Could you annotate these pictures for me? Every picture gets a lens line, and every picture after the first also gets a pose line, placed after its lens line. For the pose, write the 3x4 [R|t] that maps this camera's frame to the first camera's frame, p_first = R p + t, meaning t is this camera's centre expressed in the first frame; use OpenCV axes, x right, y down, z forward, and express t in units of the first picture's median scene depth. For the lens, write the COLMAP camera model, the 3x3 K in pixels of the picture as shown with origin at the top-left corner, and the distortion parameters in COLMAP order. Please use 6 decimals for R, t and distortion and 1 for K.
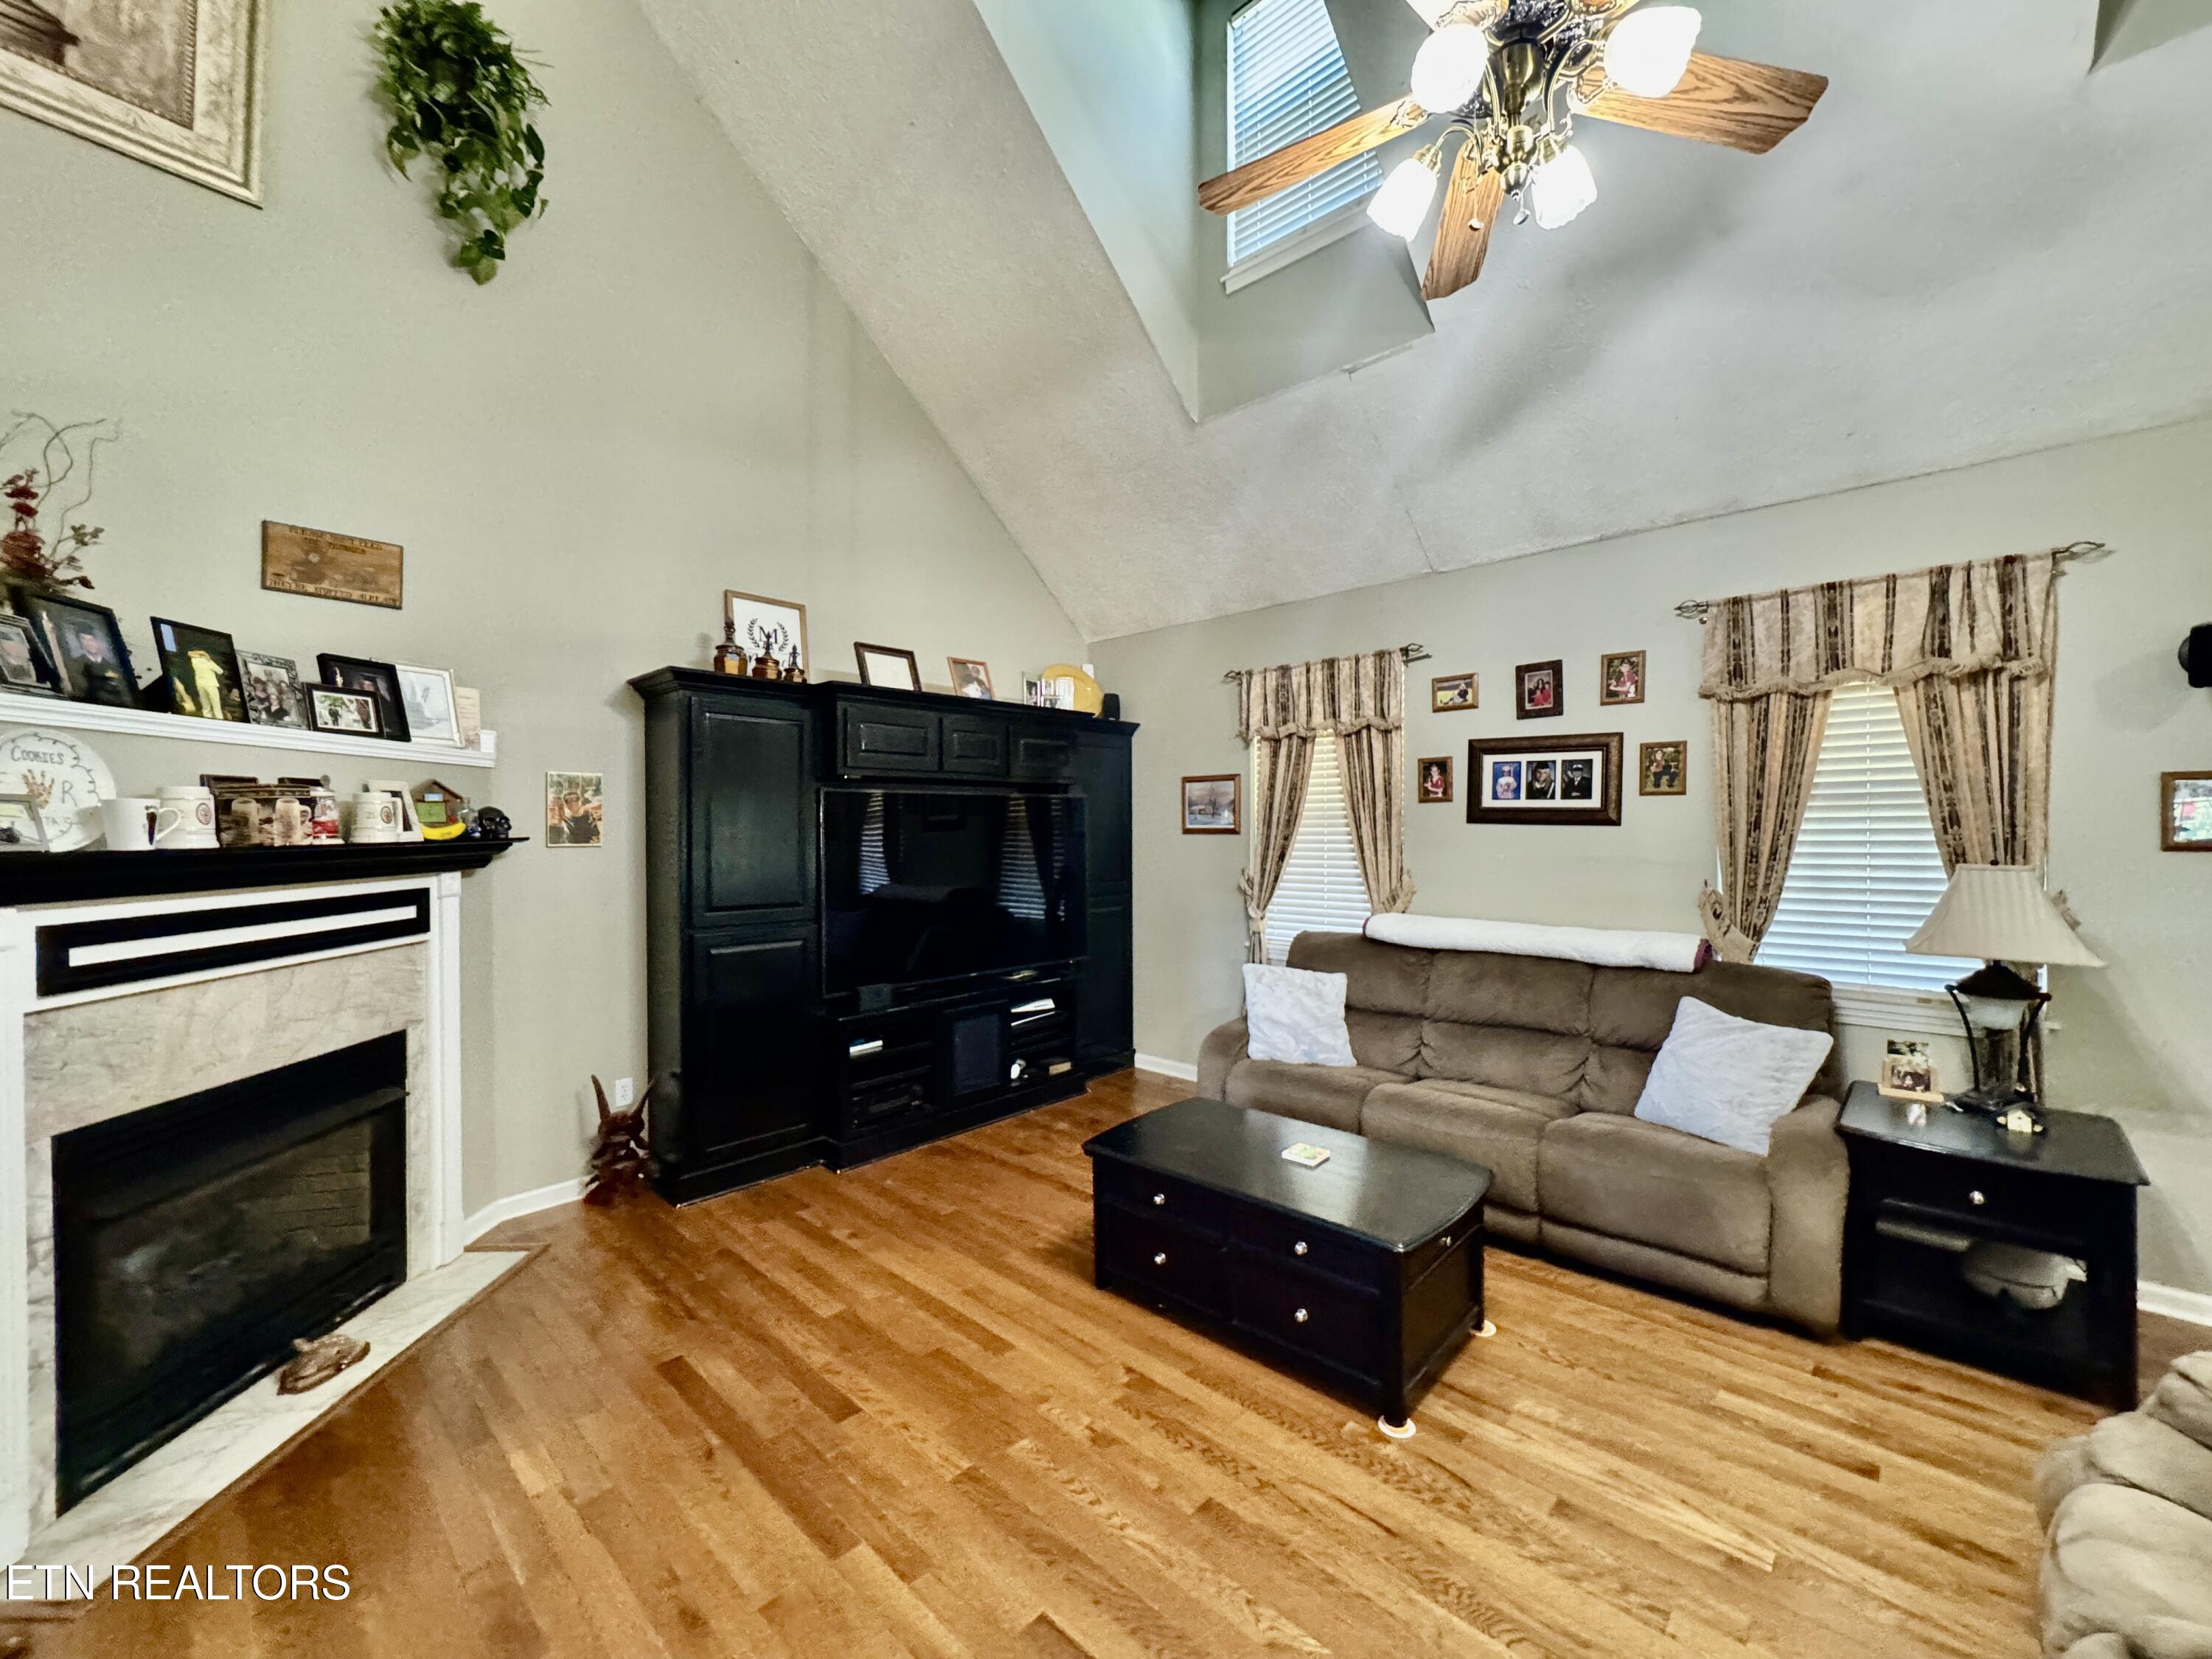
lens RADIAL K [[890.7, 0, 1099.9], [0, 890.7, 831.3], [0, 0, 1]] dist [0.001626, -0.000023]
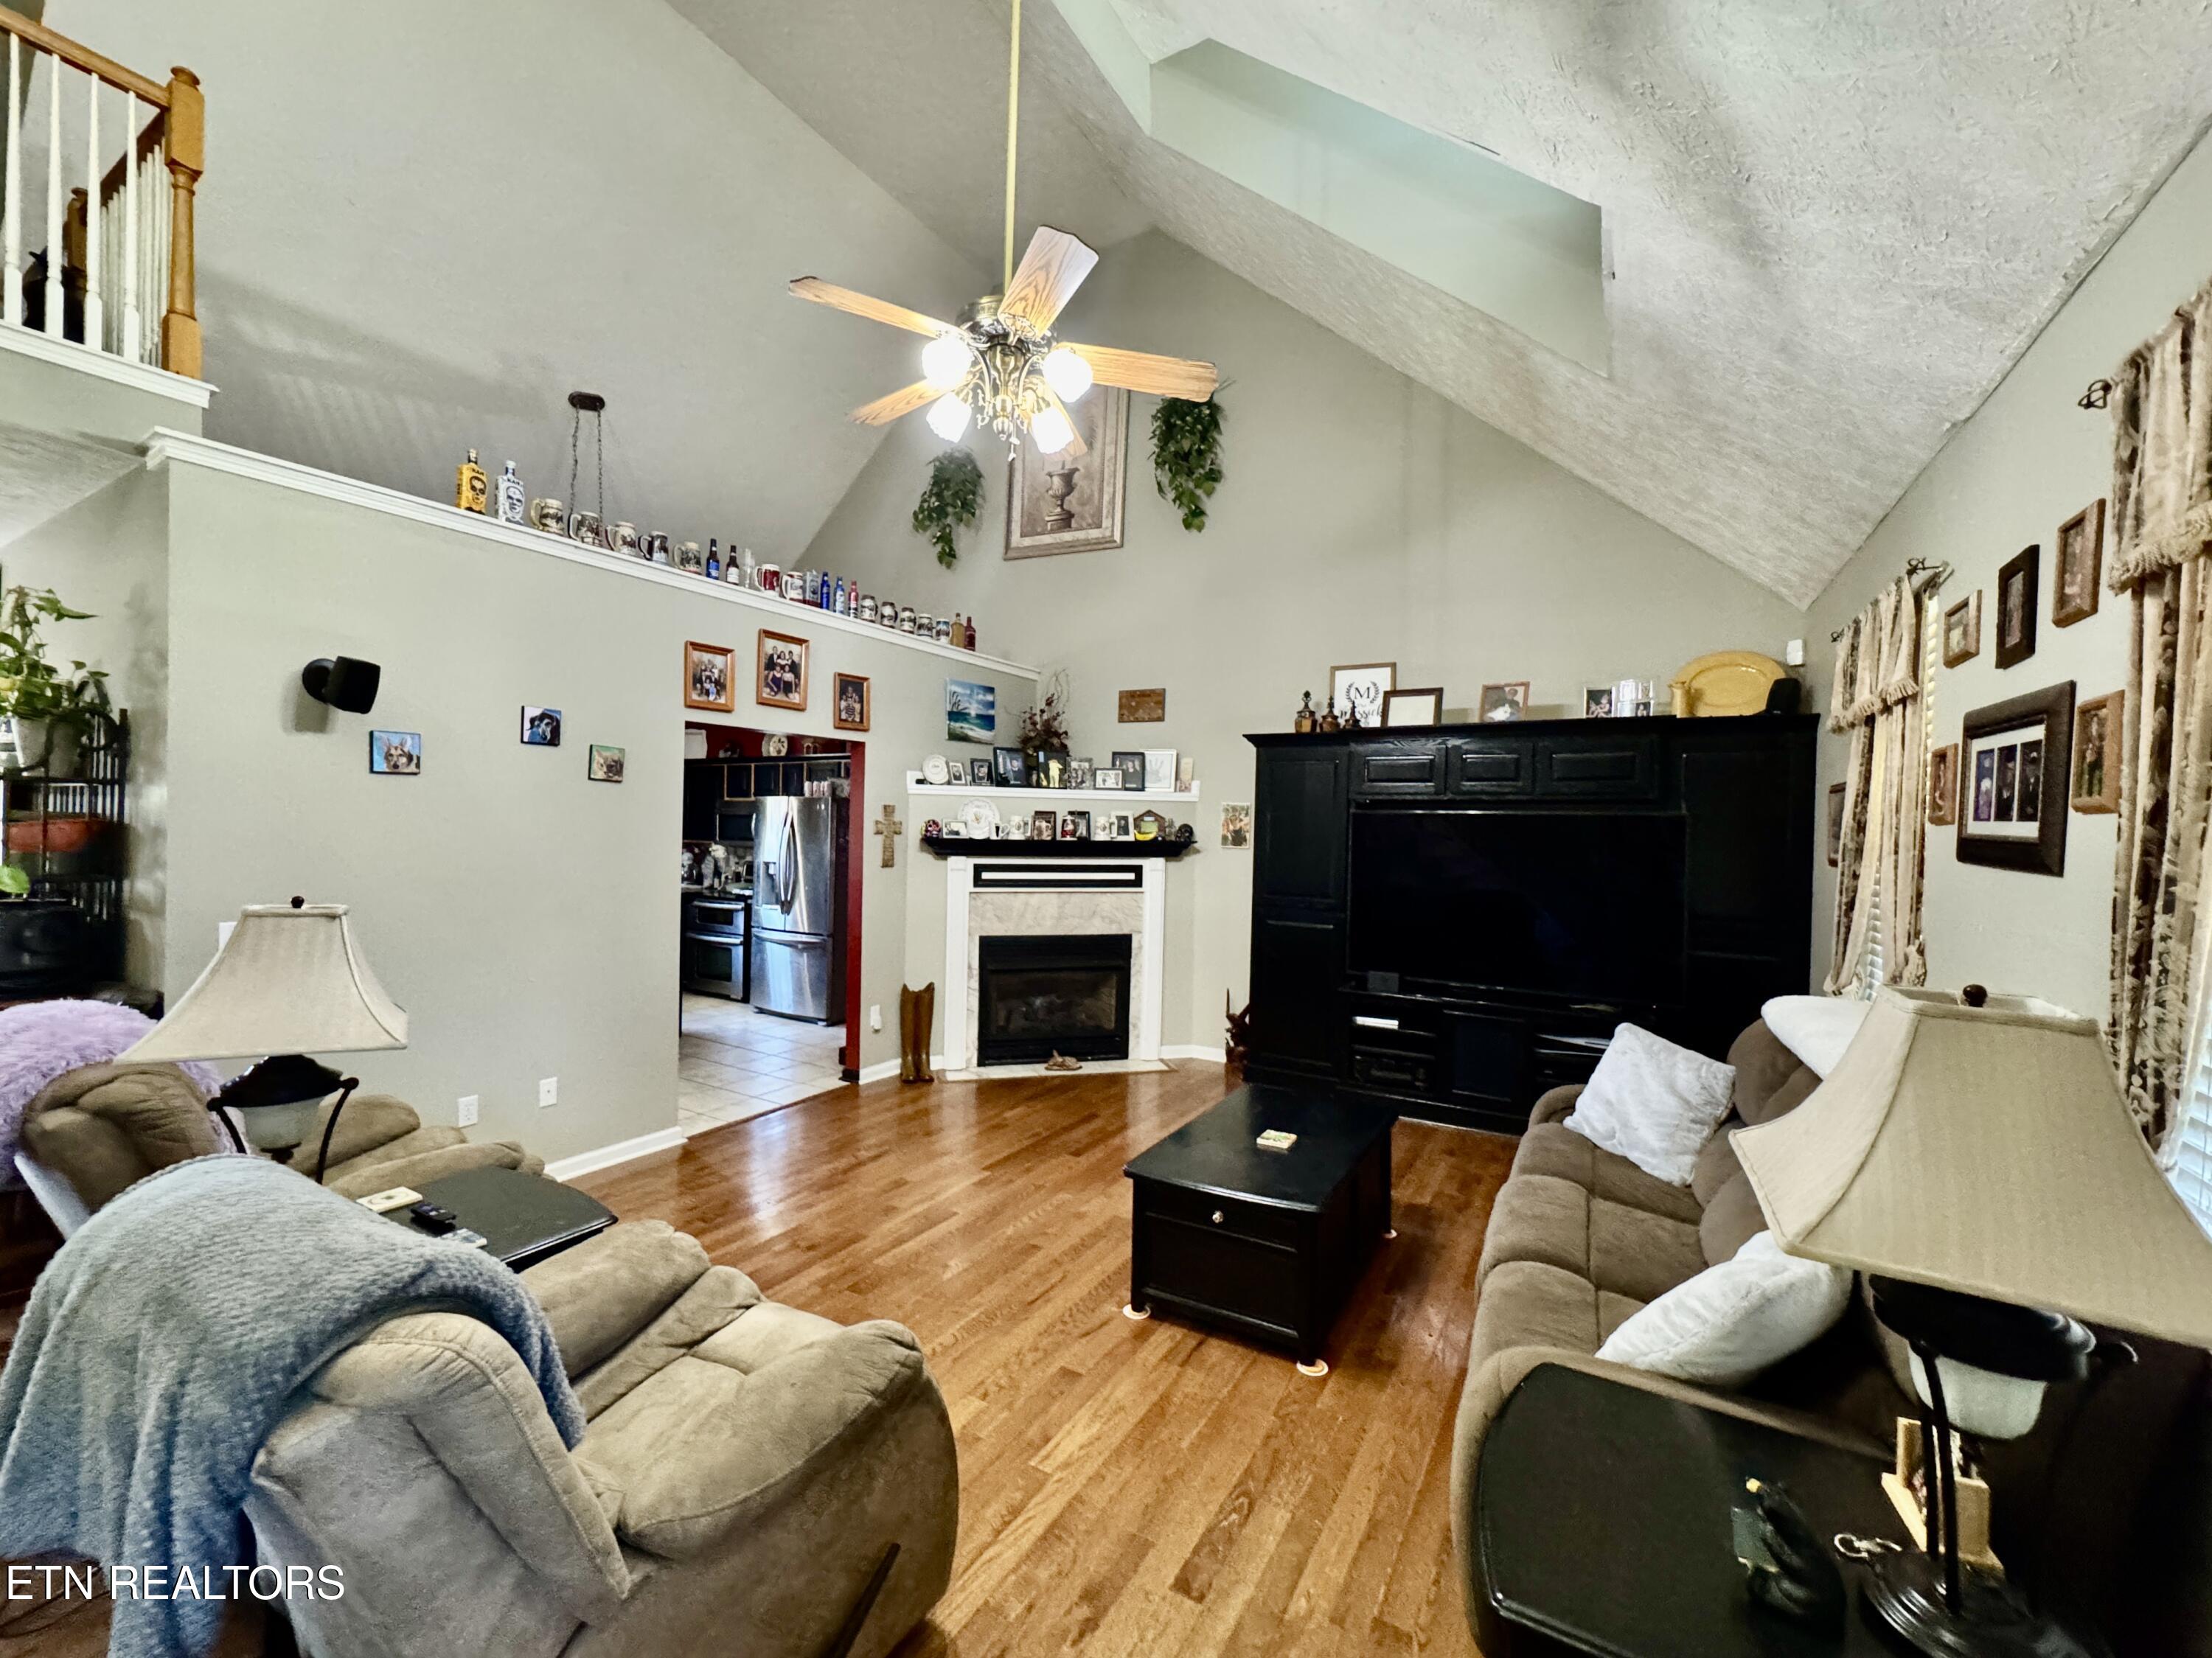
lens RADIAL K [[890.6, 0, 1097.0], [0, 890.6, 843.0], [0, 0, 1]] dist [0.001626, -0.000023]
pose [[0.216140, 0.027147, -0.975985, 0.947937], [-0.029772, 0.999332, 0.021203, -0.019888], [0.975908, 0.024474, 0.216803, 0.396715]]
